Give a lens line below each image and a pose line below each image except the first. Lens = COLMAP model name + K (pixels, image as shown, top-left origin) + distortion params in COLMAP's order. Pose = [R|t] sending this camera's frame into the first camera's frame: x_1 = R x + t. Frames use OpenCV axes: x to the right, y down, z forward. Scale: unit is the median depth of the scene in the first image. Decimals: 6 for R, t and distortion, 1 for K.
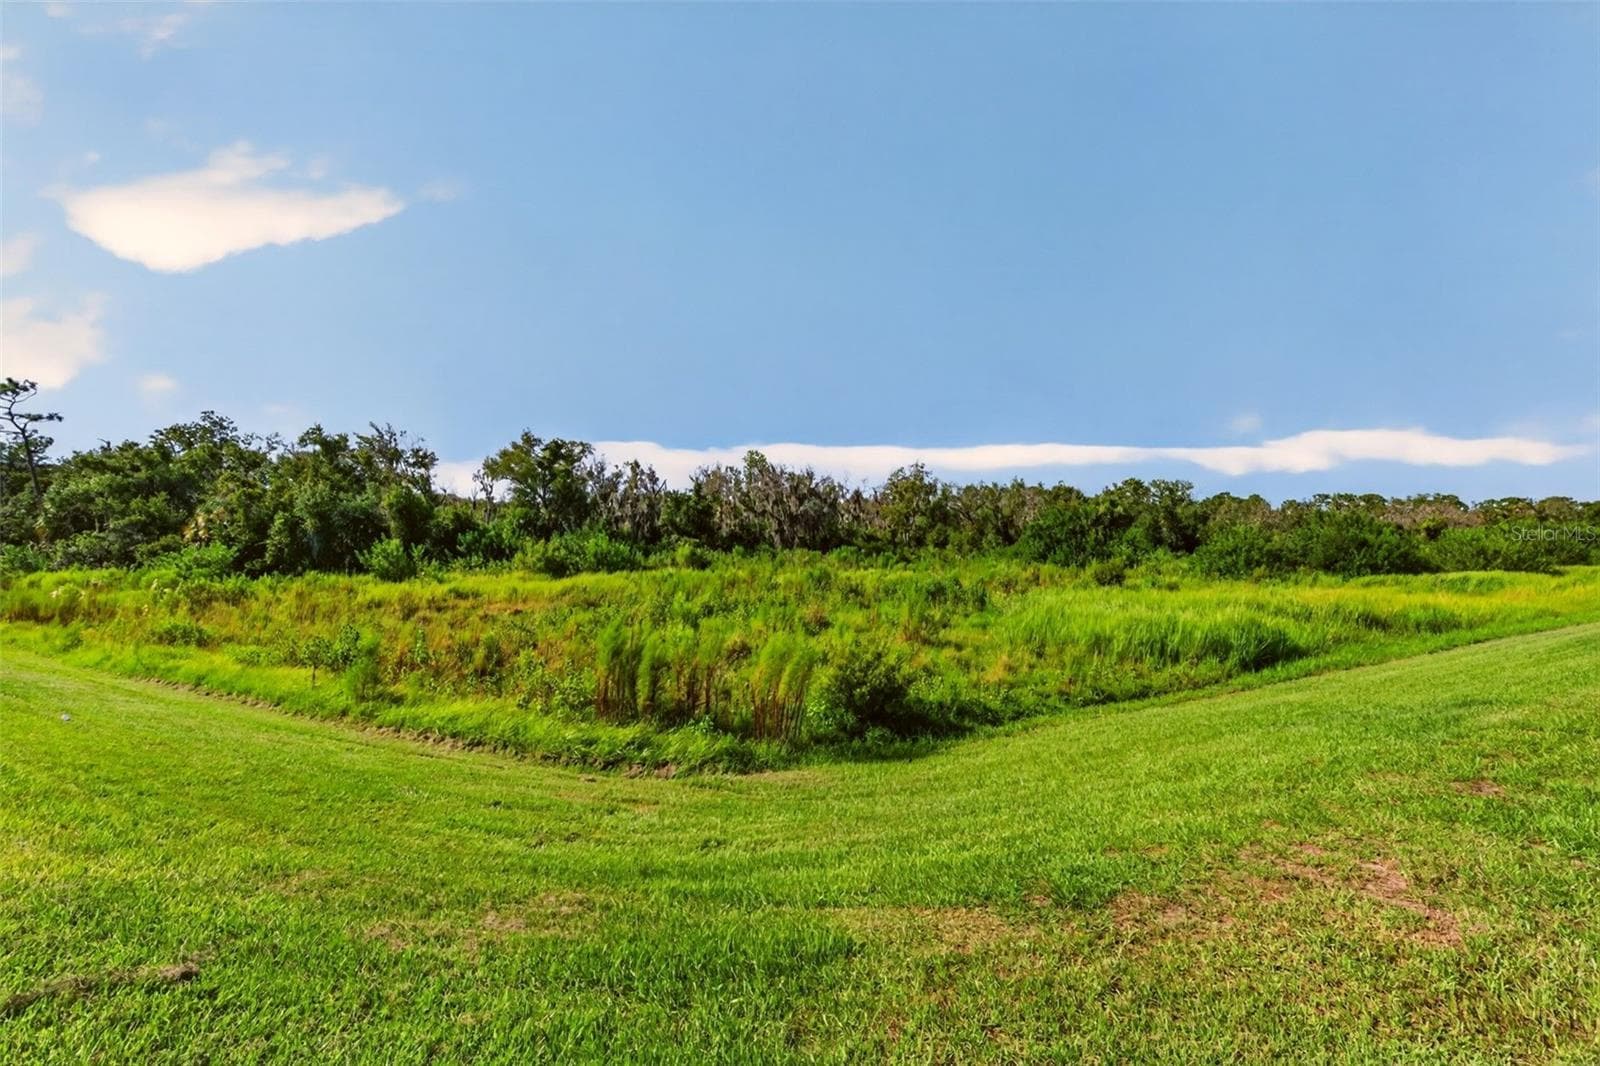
lens RADIAL K [[741.6, 0, 800.0], [0, 741.6, 533.0], [0, 0, 1]] dist [0.019205, 0.000790]
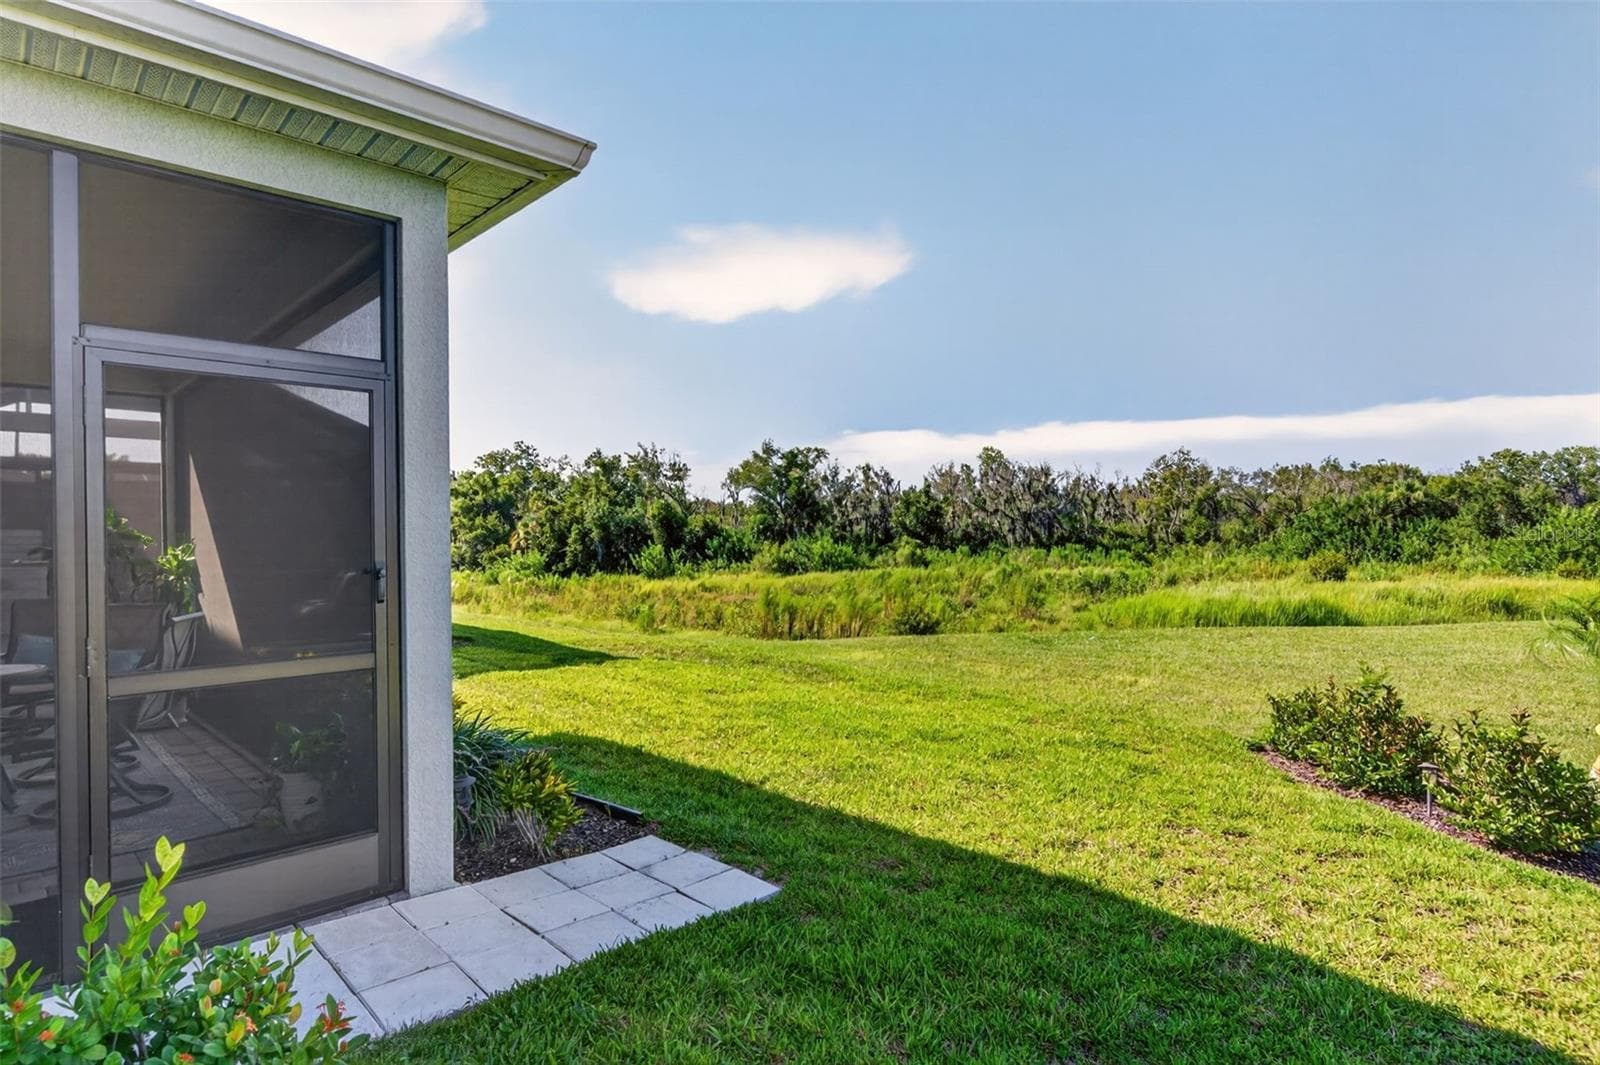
lens RADIAL K [[874.1, 0, 800.0], [0, 874.1, 532.5], [0, 0, 1]] dist [0.051260, -0.031997]
pose [[0.944193, -0.022955, -0.328591, 0.112906], [0.022382, 0.999734, -0.005526, 0.001027], [0.328630, -0.002137, 0.944456, -0.212273]]
